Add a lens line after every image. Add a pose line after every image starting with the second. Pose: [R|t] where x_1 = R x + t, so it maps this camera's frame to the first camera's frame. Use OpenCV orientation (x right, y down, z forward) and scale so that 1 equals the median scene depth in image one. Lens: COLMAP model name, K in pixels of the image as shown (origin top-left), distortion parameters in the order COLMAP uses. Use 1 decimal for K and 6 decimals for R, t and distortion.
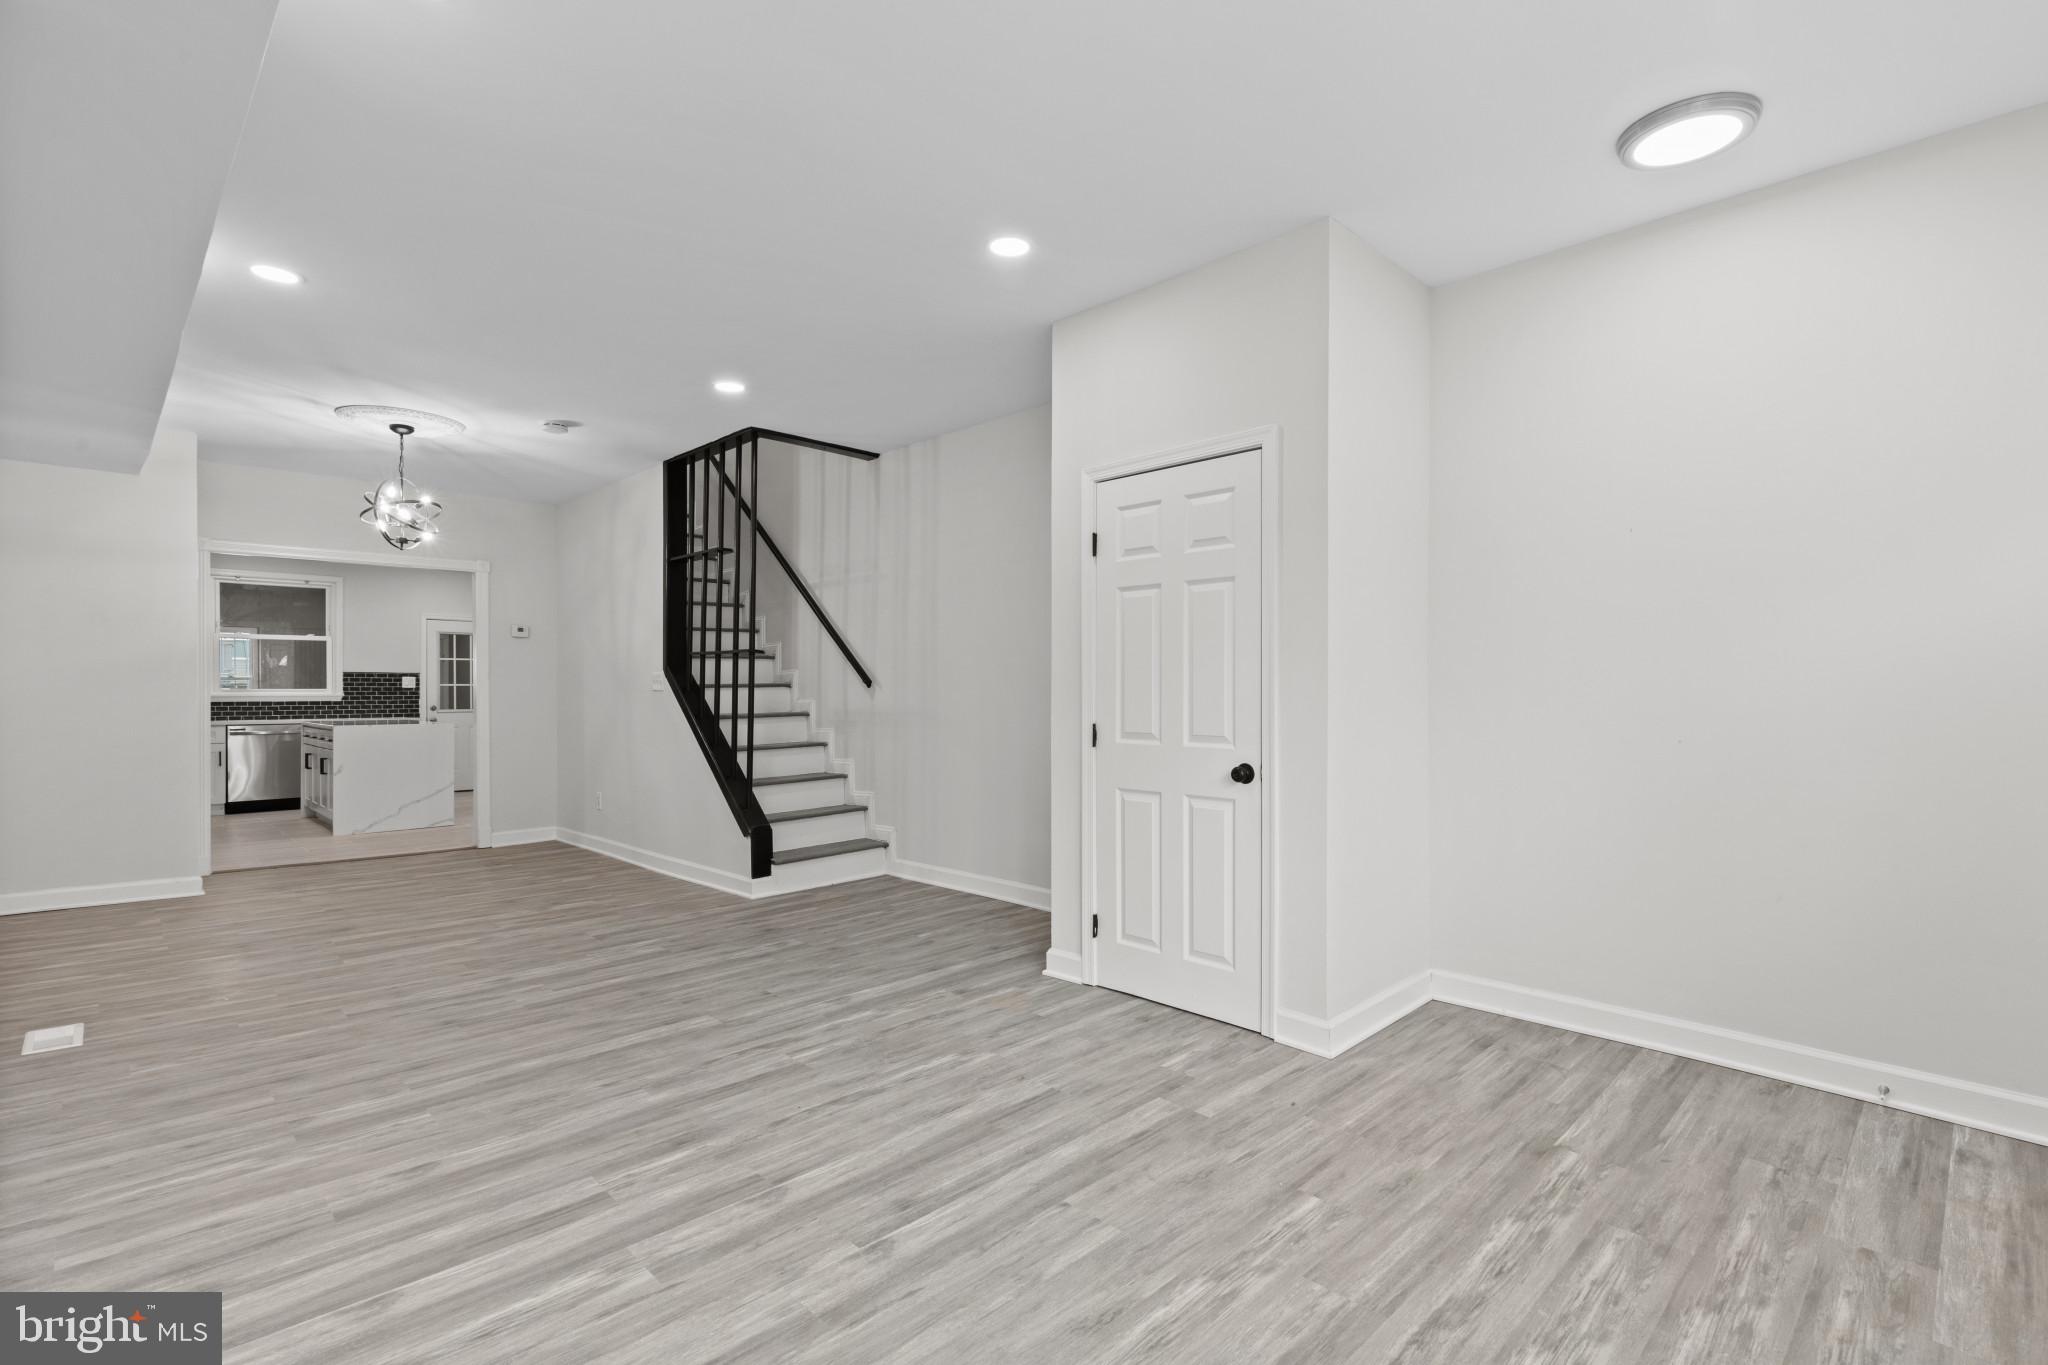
lens RADIAL K [[948.2, 0, 1034.2], [0, 948.2, 682.5], [0, 0, 1]] dist [0.016363, -0.006184]
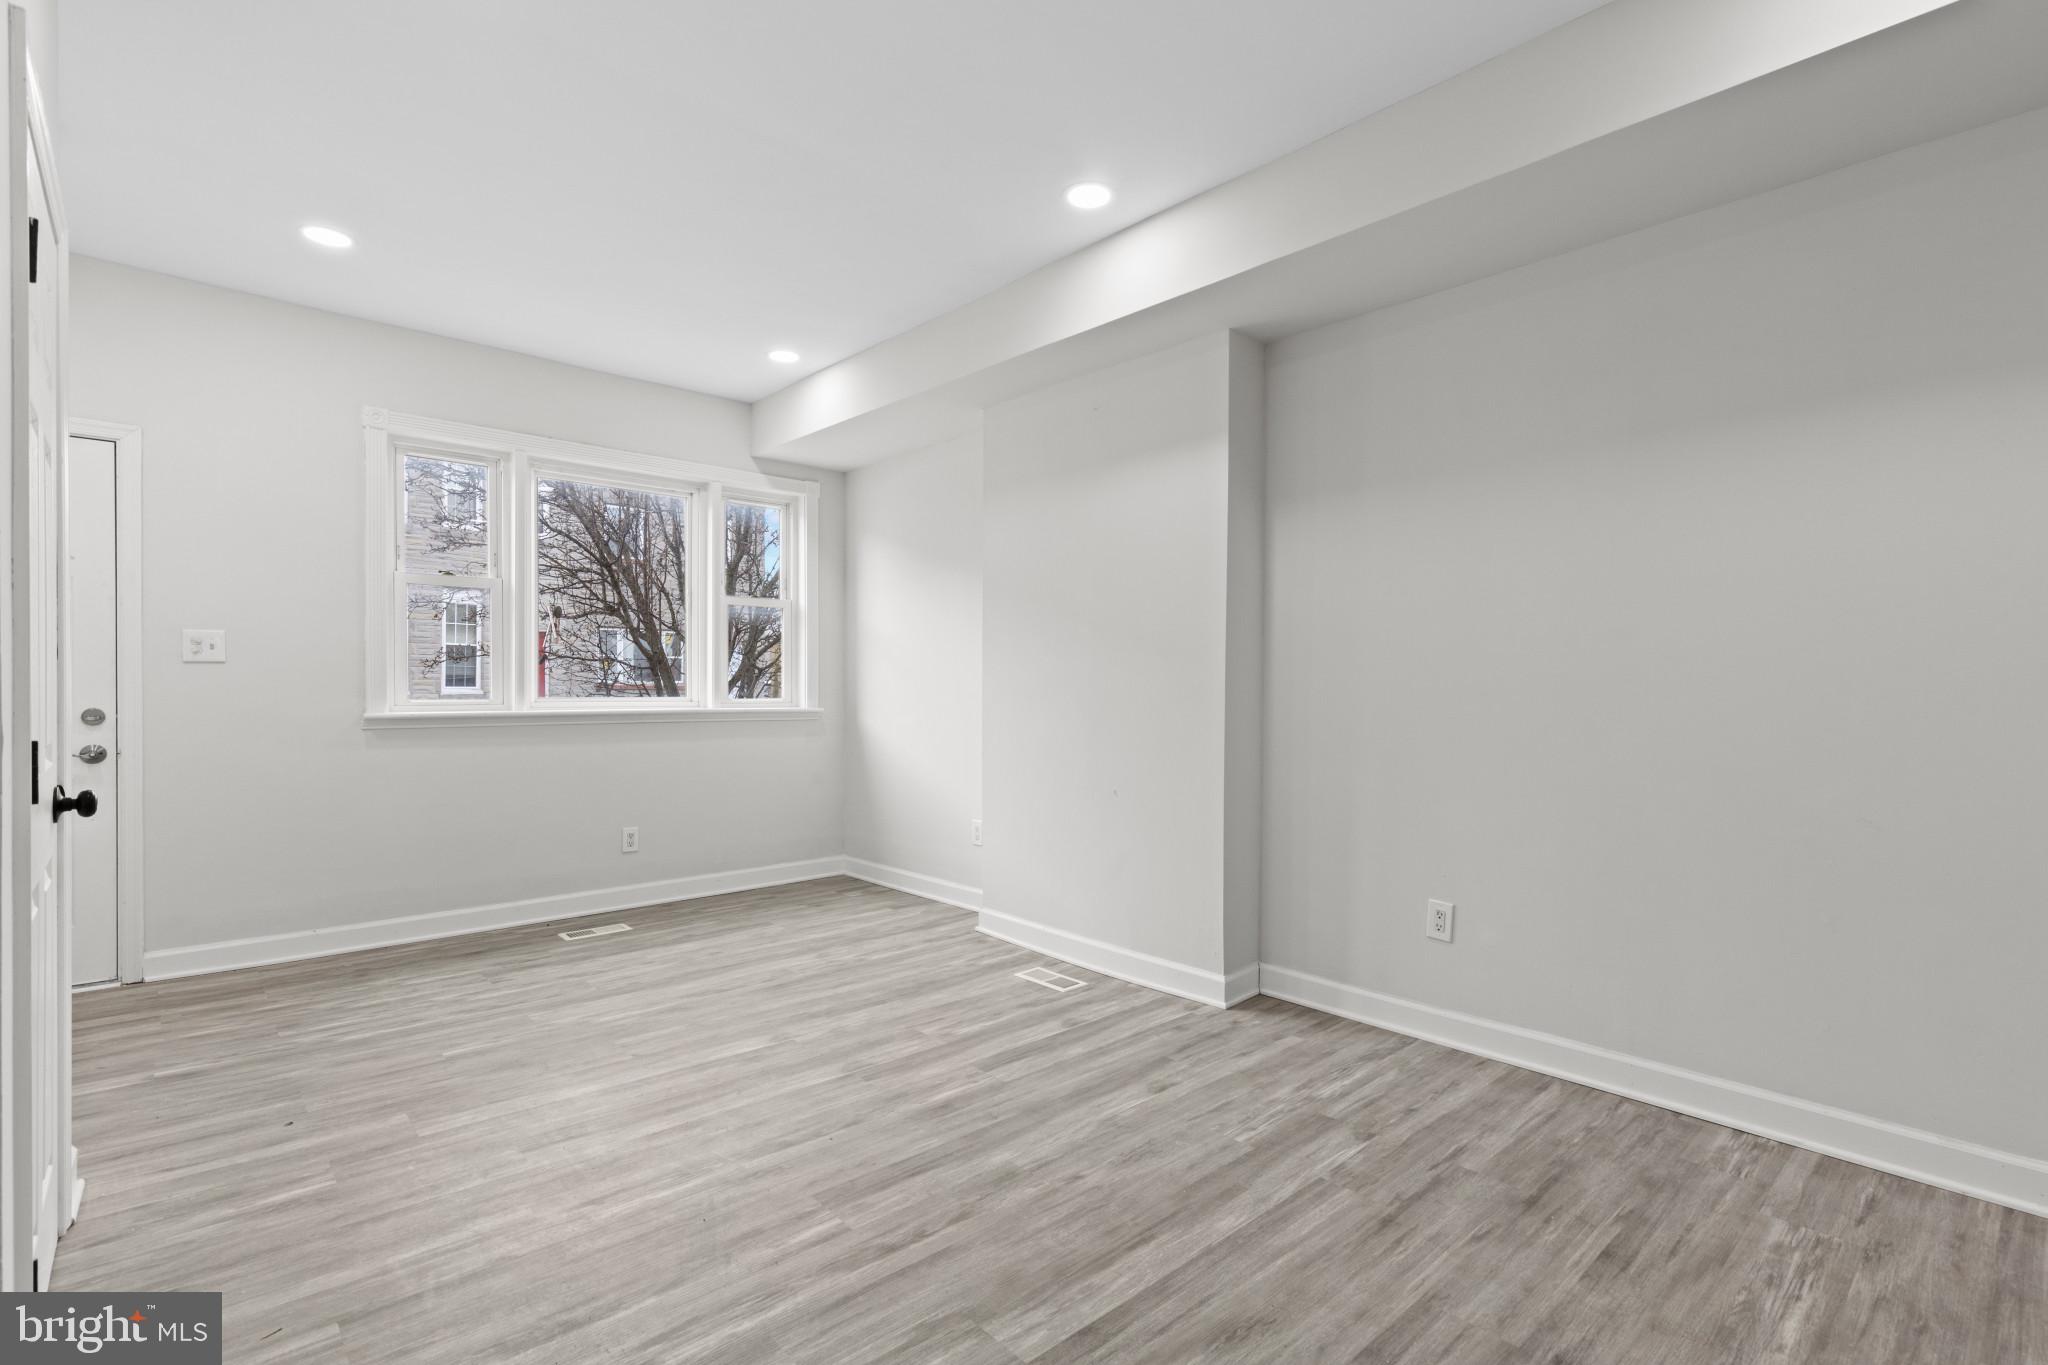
lens RADIAL K [[951.3, 0, 1046.1], [0, 951.3, 697.1], [0, 0, 1]] dist [0.006770, -0.001118]
pose [[-0.999648, -0.003798, 0.026269, -0.440228], [-0.003801, 0.999993, -0.000058, 0.031603], [-0.026269, -0.000157, -0.999655, 1.769686]]
